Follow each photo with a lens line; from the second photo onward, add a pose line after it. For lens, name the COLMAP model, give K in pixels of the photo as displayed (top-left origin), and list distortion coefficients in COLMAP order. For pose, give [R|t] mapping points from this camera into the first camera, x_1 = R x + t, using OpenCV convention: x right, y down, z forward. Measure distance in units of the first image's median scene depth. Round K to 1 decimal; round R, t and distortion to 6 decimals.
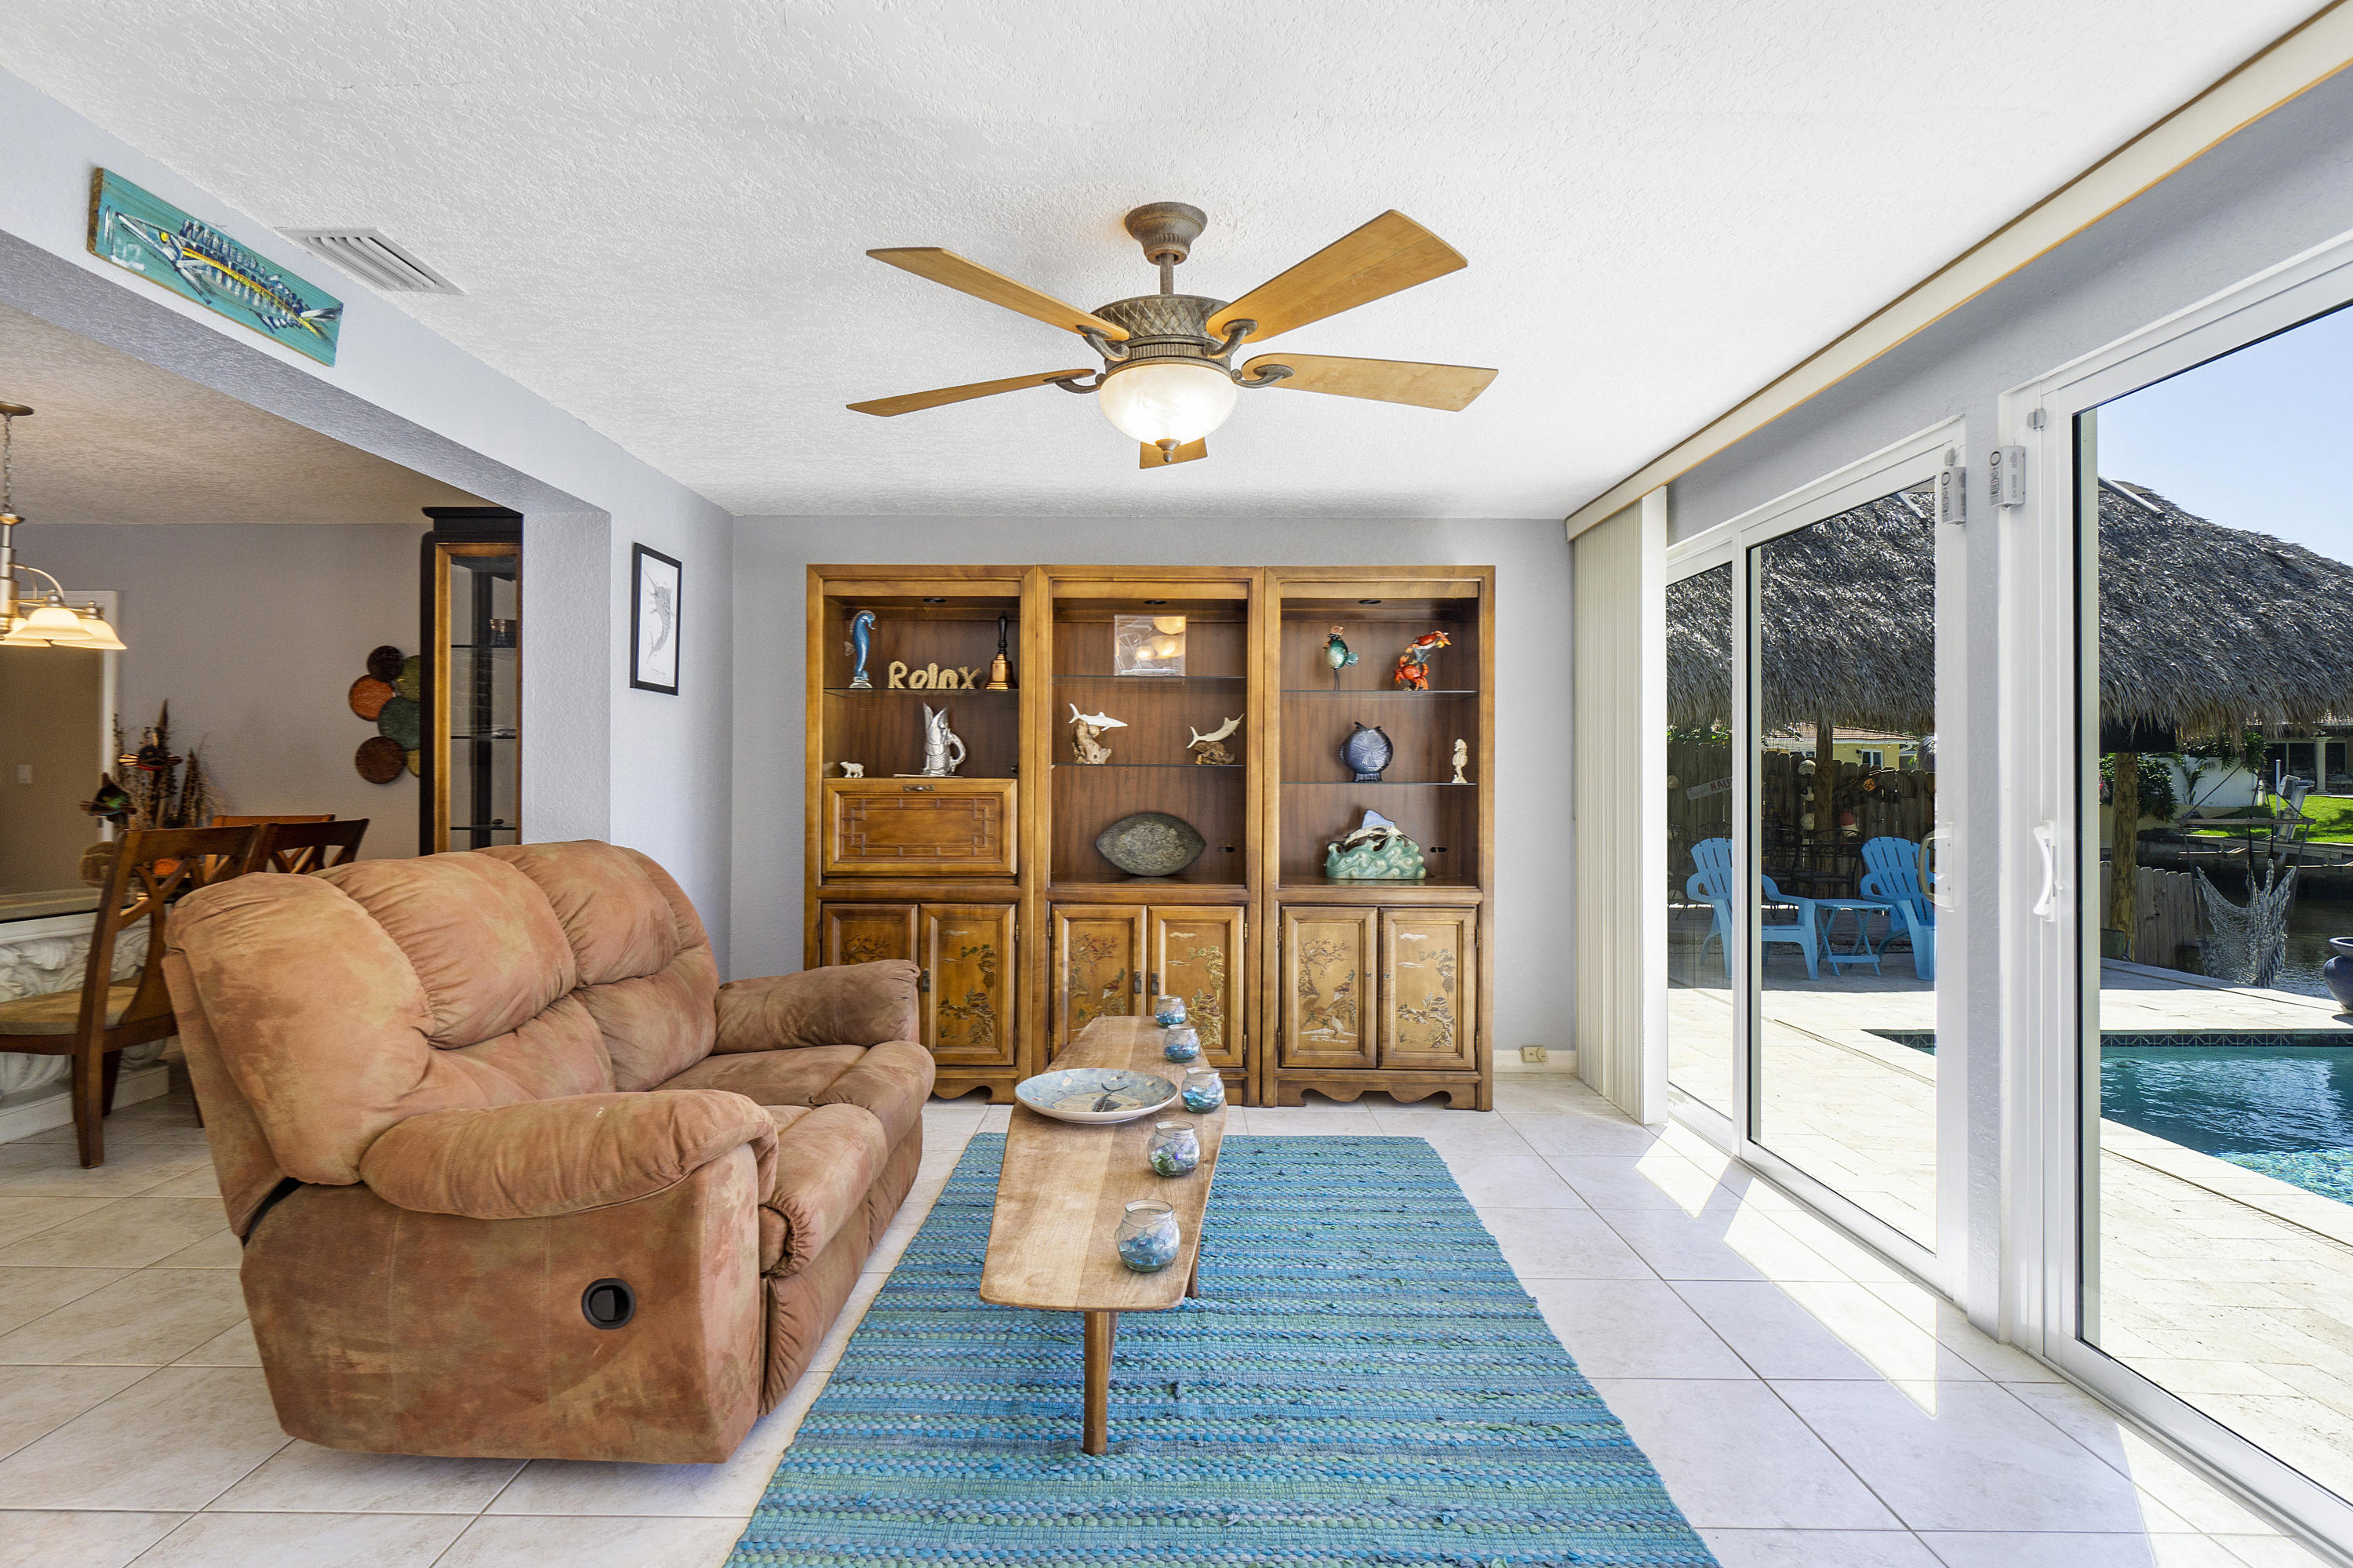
lens RADIAL K [[1143.3, 0, 1159.6], [0, 1143.3, 775.6], [0, 0, 1]] dist [0.001237, 0.000045]
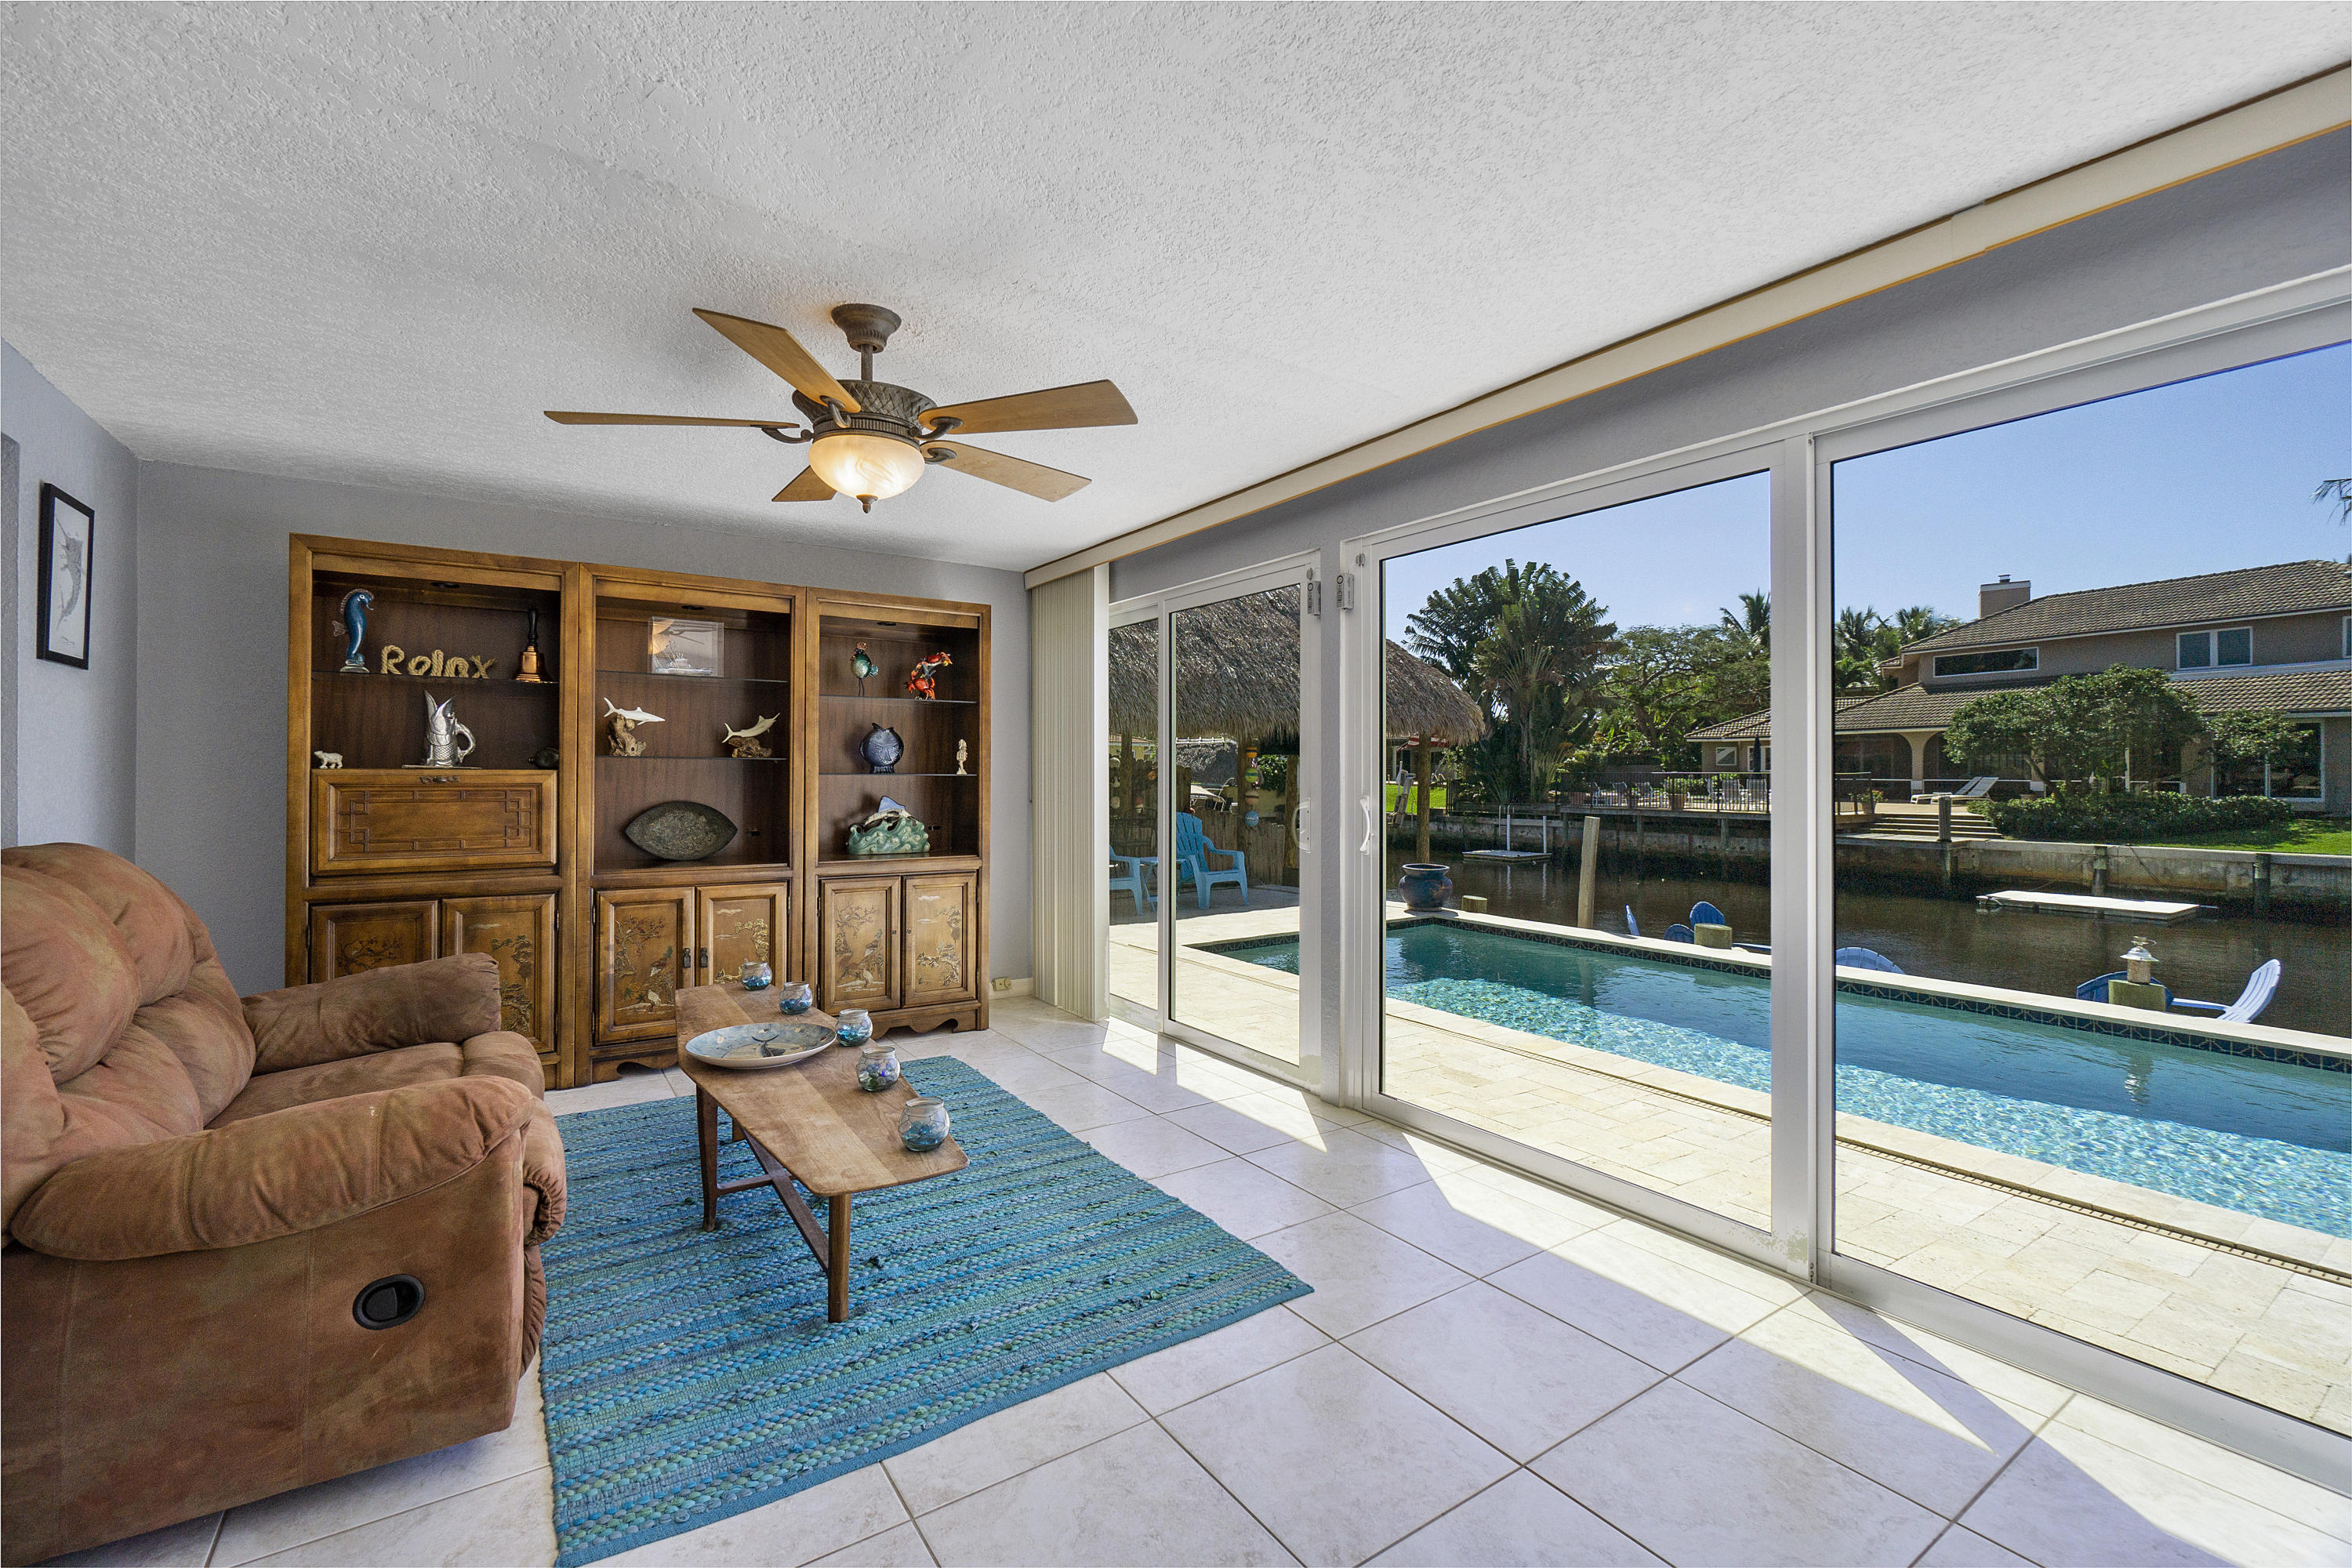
lens RADIAL K [[1001.8, 0, 1153.0], [0, 1001.8, 772.3], [0, 0, 1]] dist [-0.008118, 0.001135]
pose [[0.827801, 0.000790, 0.561021, -0.192516], [-0.003340, 0.999988, 0.003520, -0.000318], [-0.561012, -0.004788, 0.827794, -0.036210]]
